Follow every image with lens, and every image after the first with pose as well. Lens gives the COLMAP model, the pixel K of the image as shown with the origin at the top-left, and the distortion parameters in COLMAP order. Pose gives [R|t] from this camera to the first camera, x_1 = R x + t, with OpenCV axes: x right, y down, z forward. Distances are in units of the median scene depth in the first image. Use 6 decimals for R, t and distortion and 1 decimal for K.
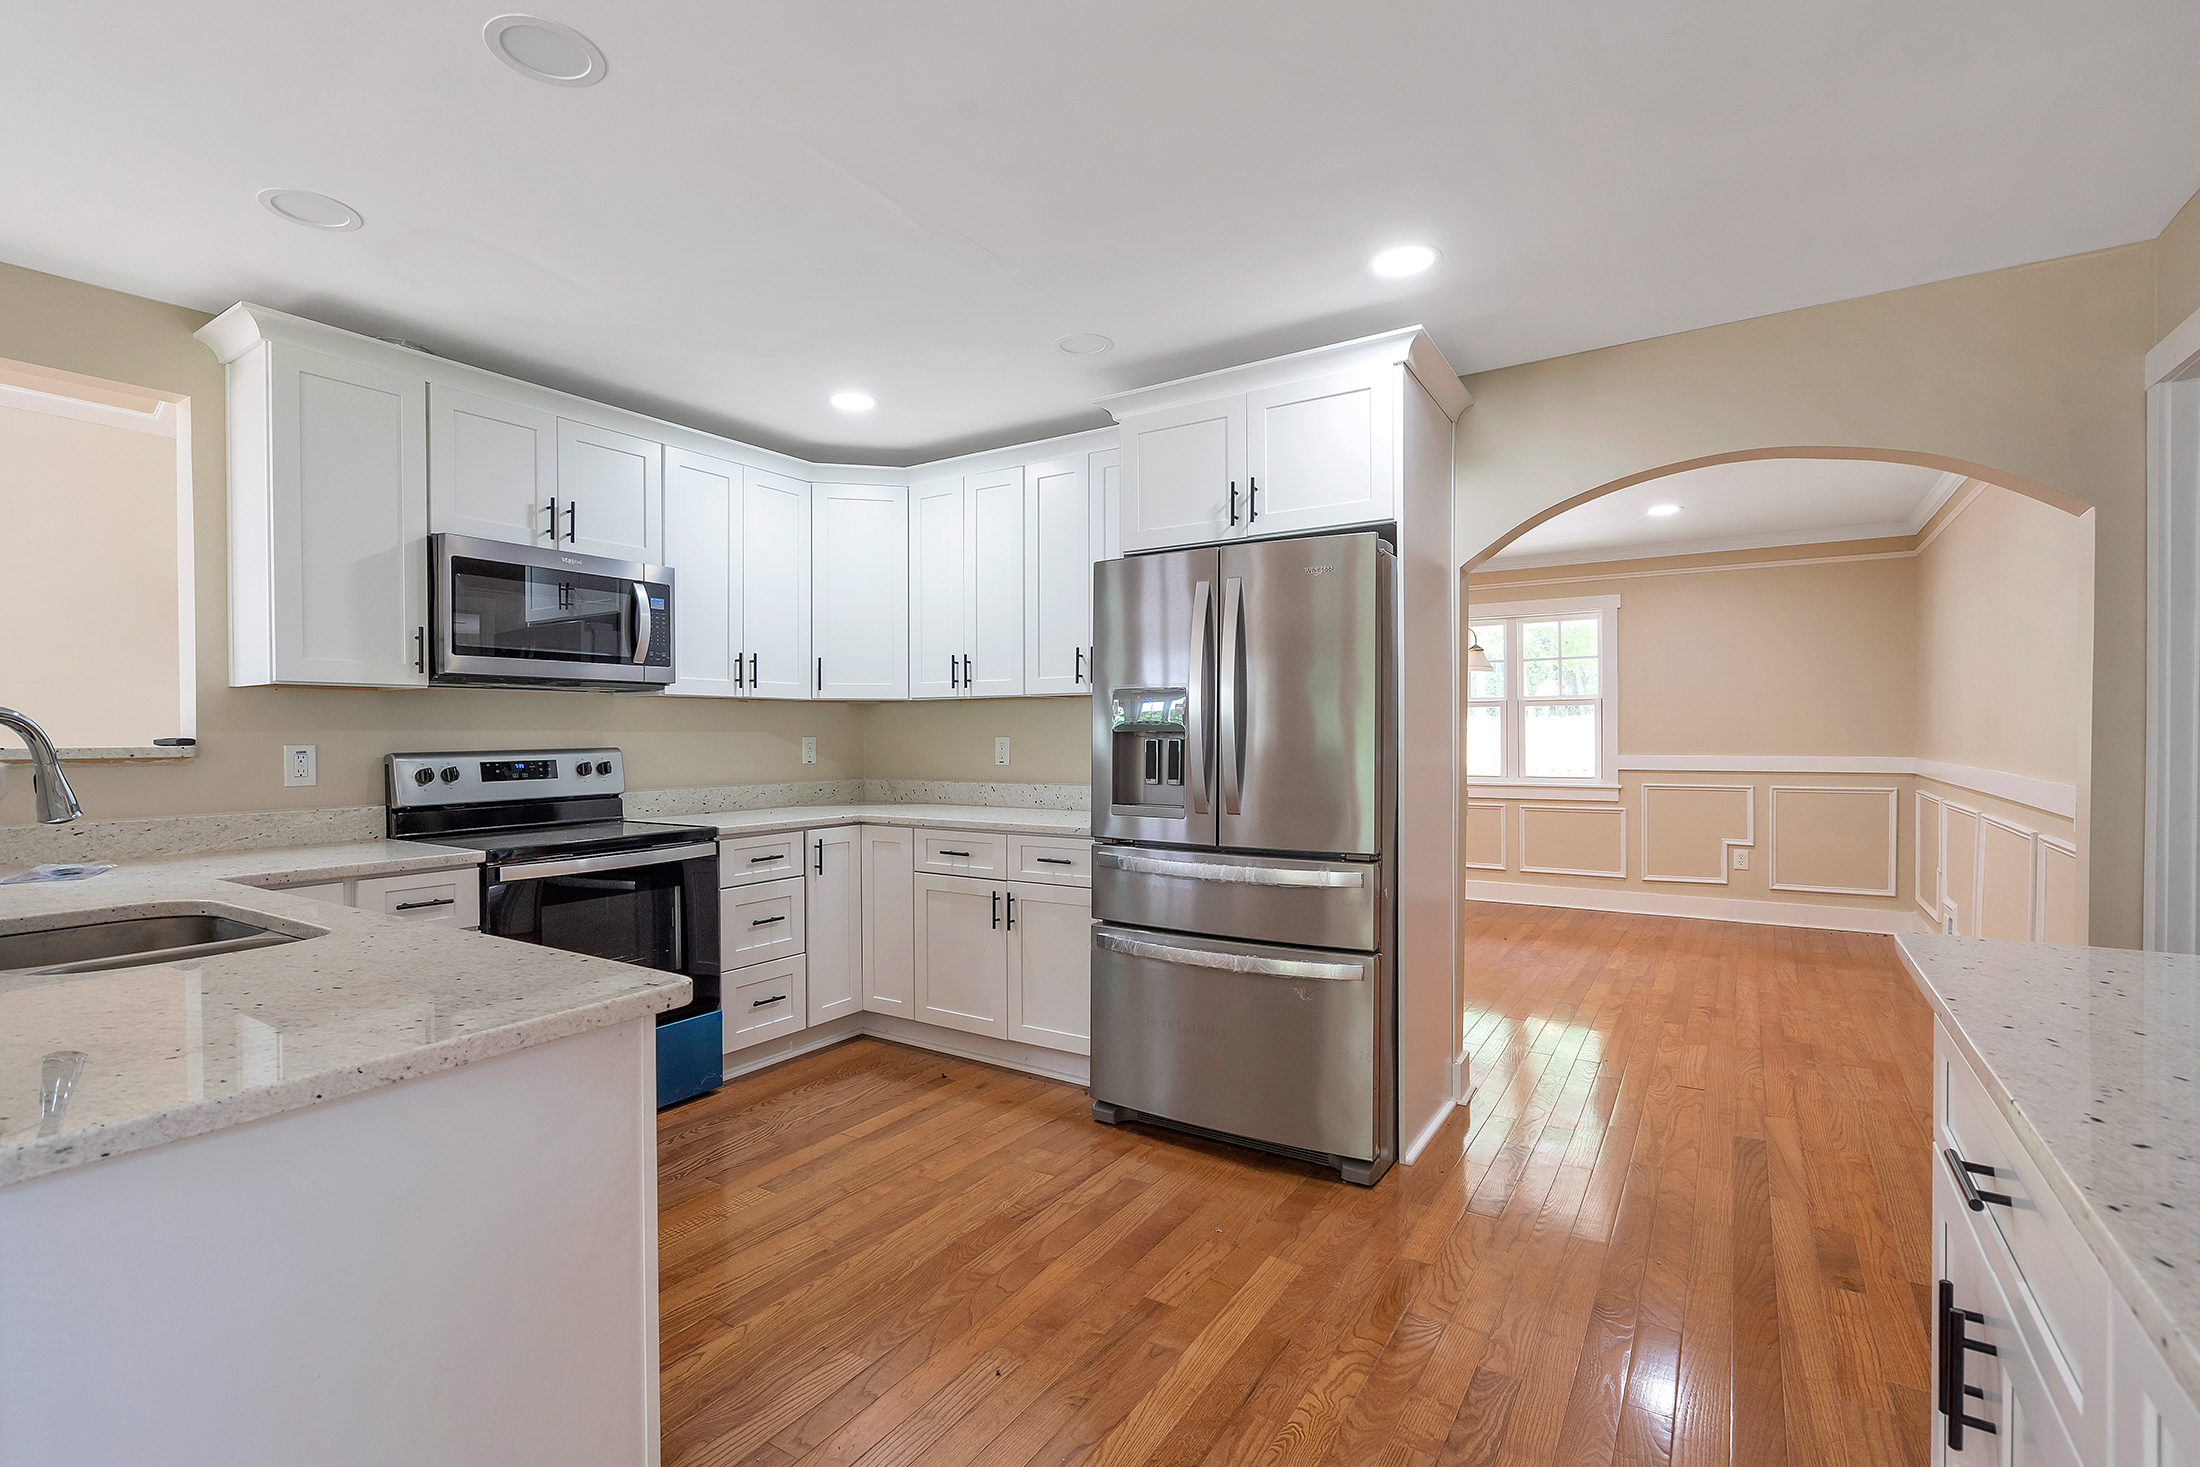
lens RADIAL K [[1003.0, 0, 1096.0], [0, 1003.0, 738.6], [0, 0, 1]] dist [-0.006564, 0.000403]
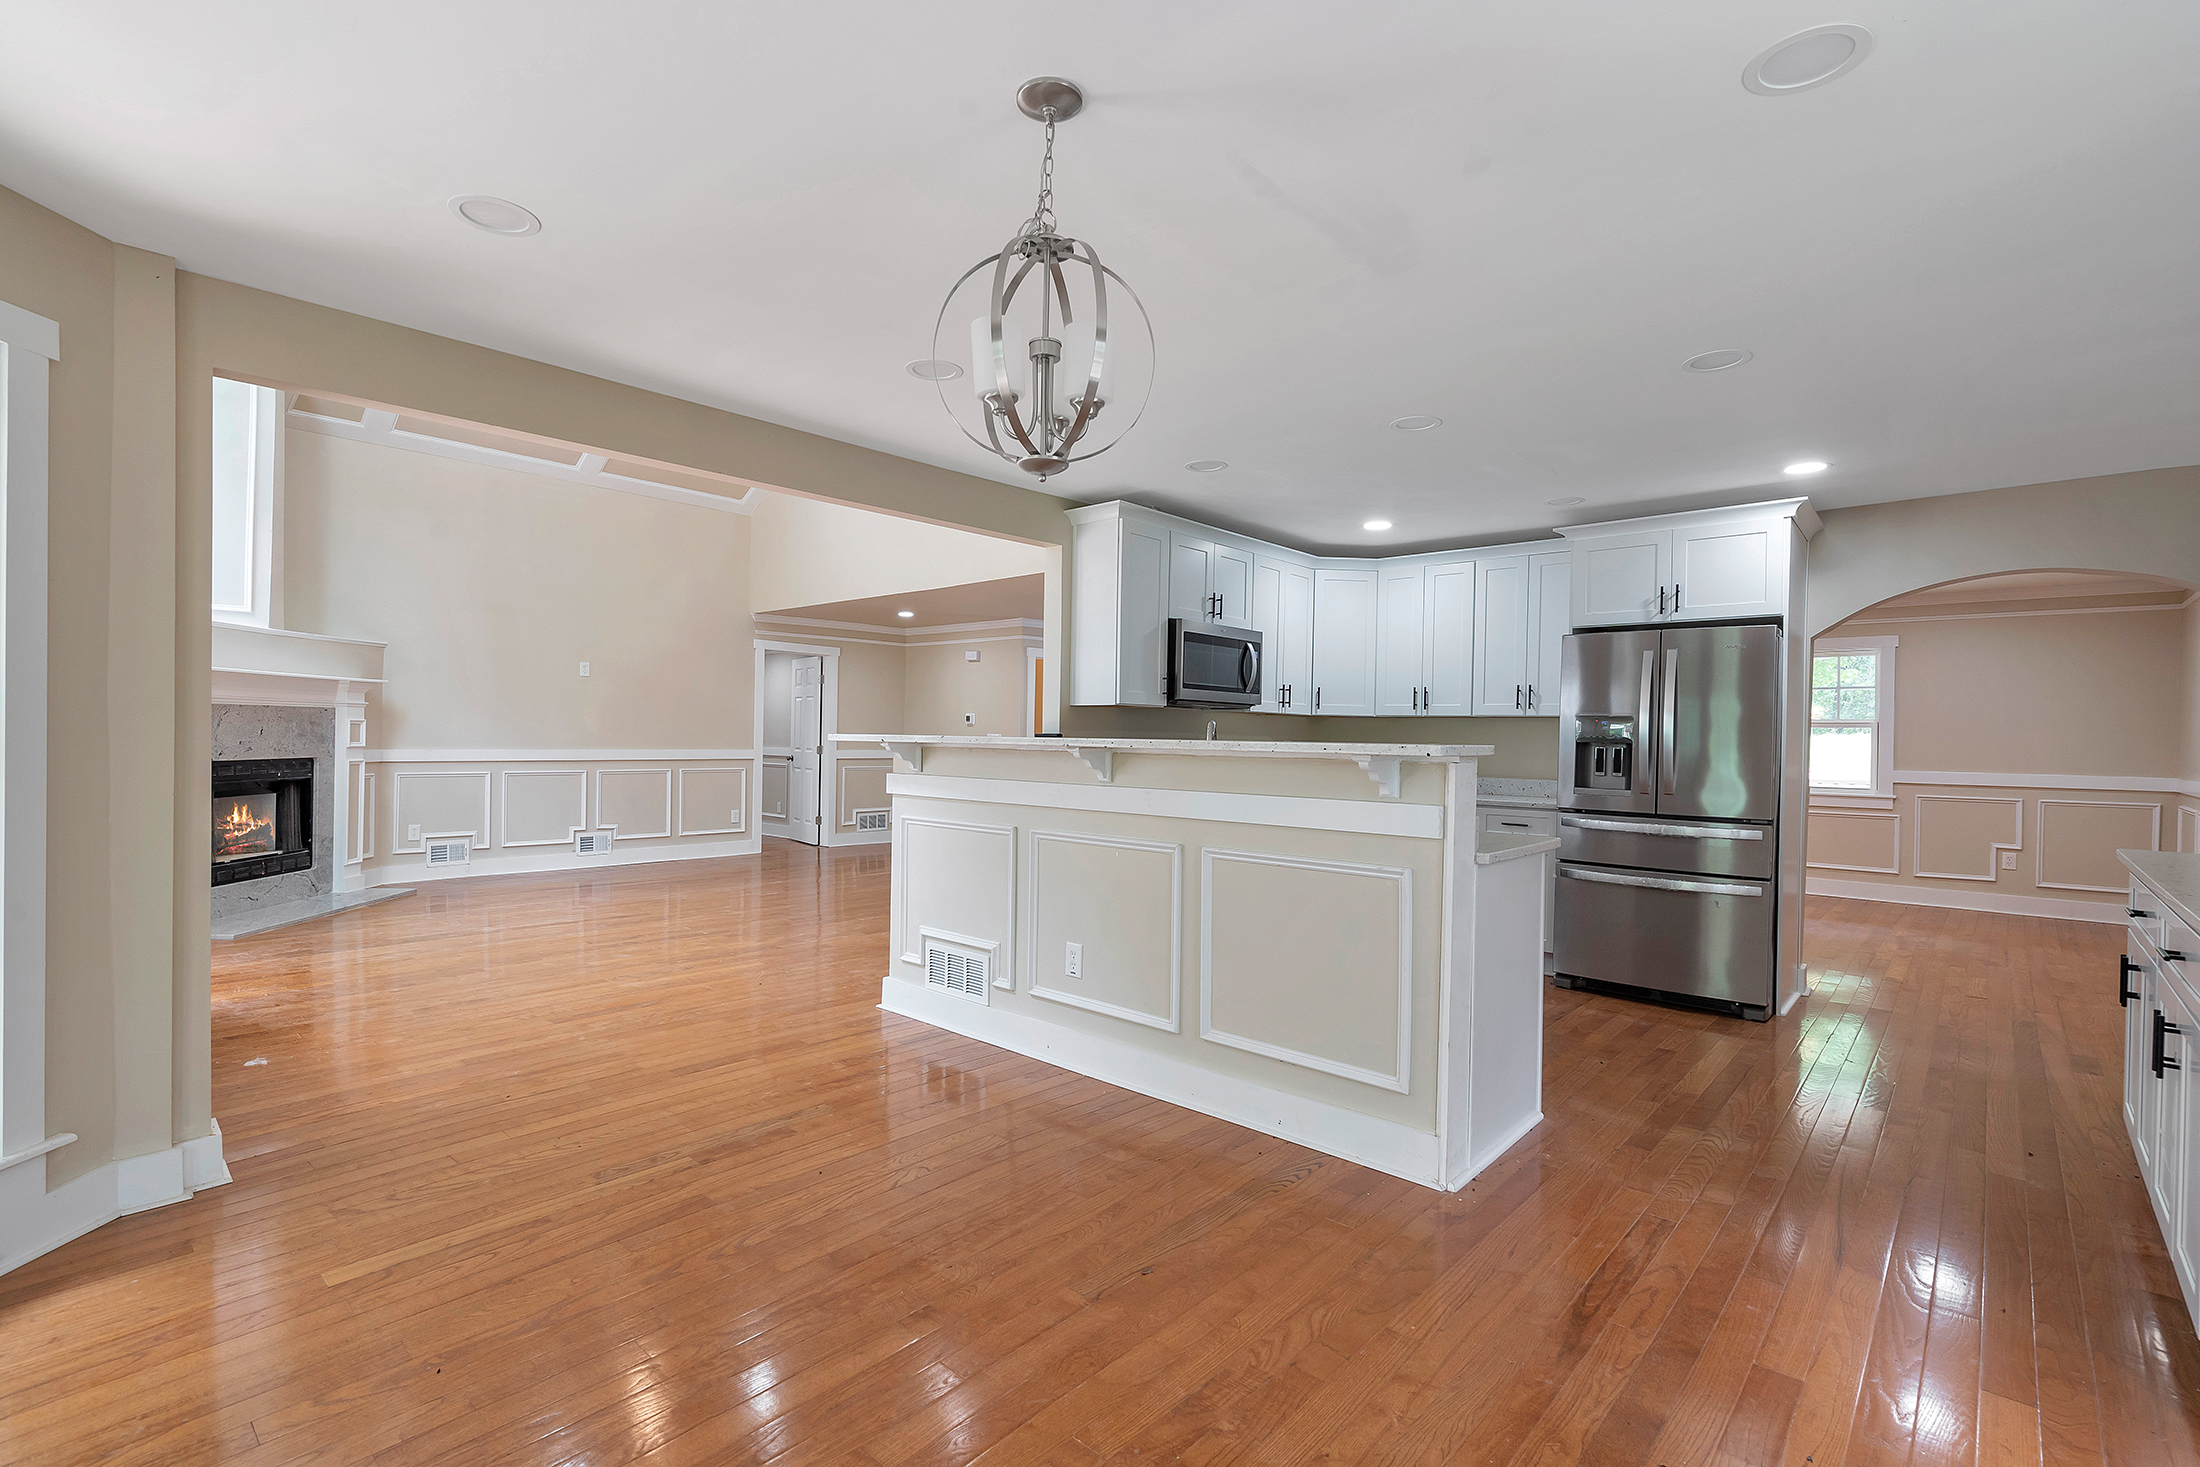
lens RADIAL K [[1003.0, 0, 1087.6], [0, 1003.0, 738.8], [0, 0, 1]] dist [-0.006564, 0.000403]
pose [[0.986177, 0.022828, -0.164115, -0.433113], [-0.023791, 0.999709, -0.003908, 0.011753], [0.163978, 0.007758, 0.986433, -0.620790]]
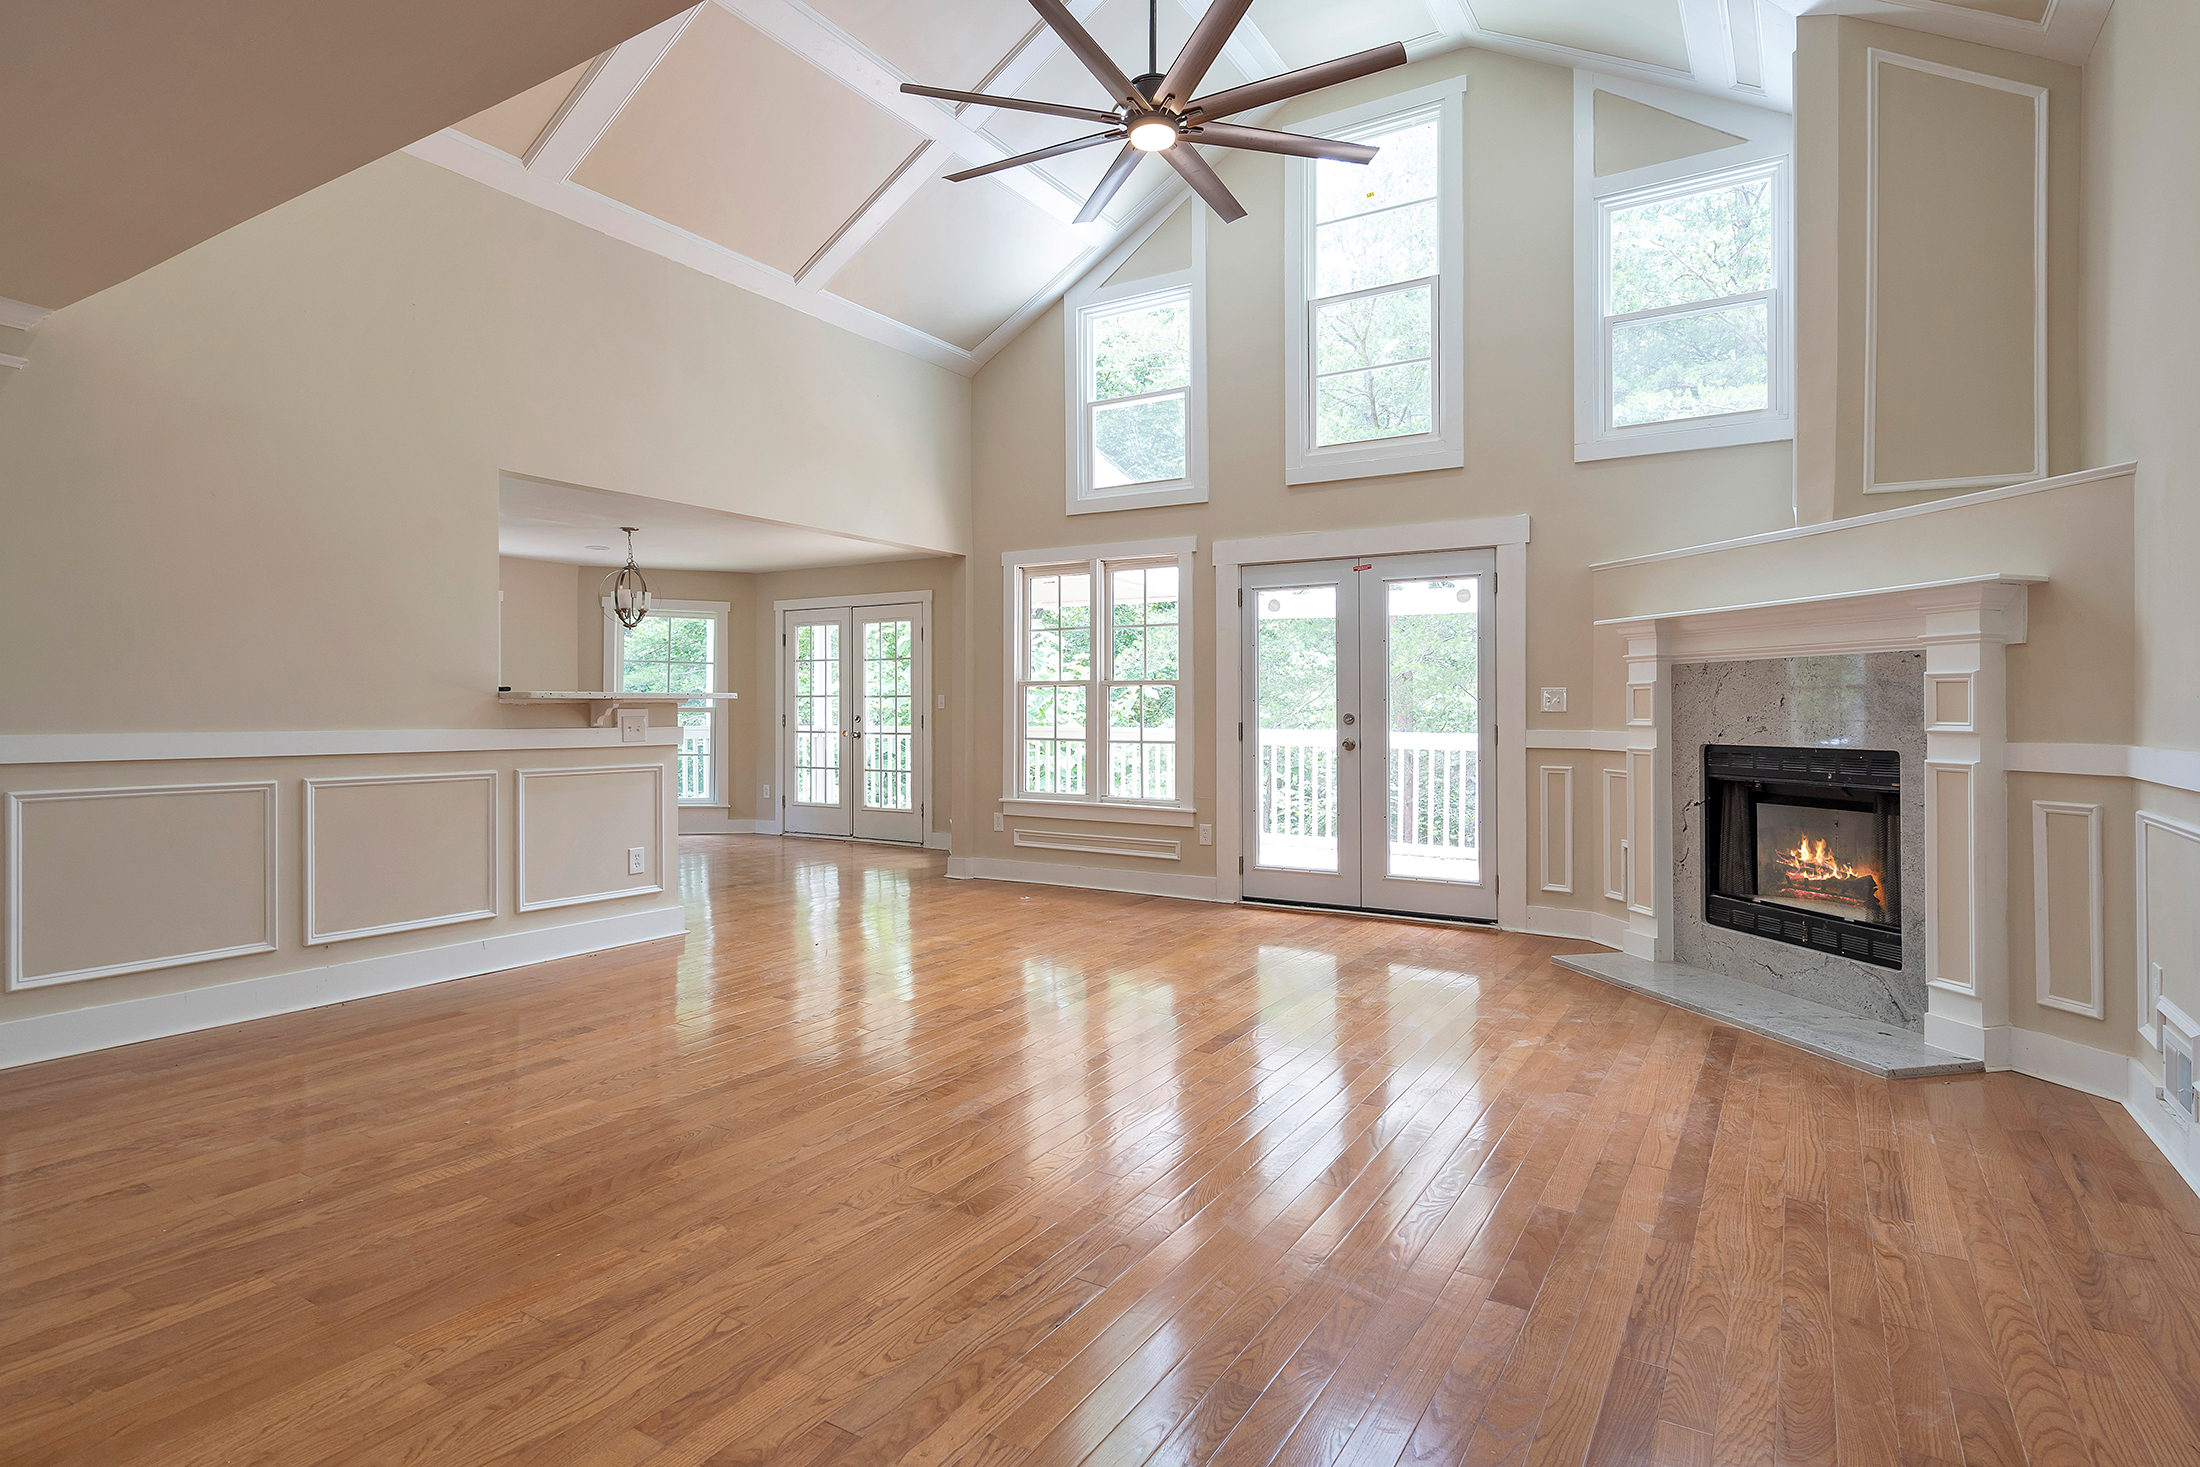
lens RADIAL K [[1121.6, 0, 1102.3], [0, 1121.6, 718.1], [0, 0, 1]] dist [0.004639, 0.000128]
pose [[-0.999673, 0.008060, -0.024273, -1.450599], [0.007619, 0.999805, 0.018220, 0.017515], [0.024415, 0.018030, -0.999539, 2.204451]]
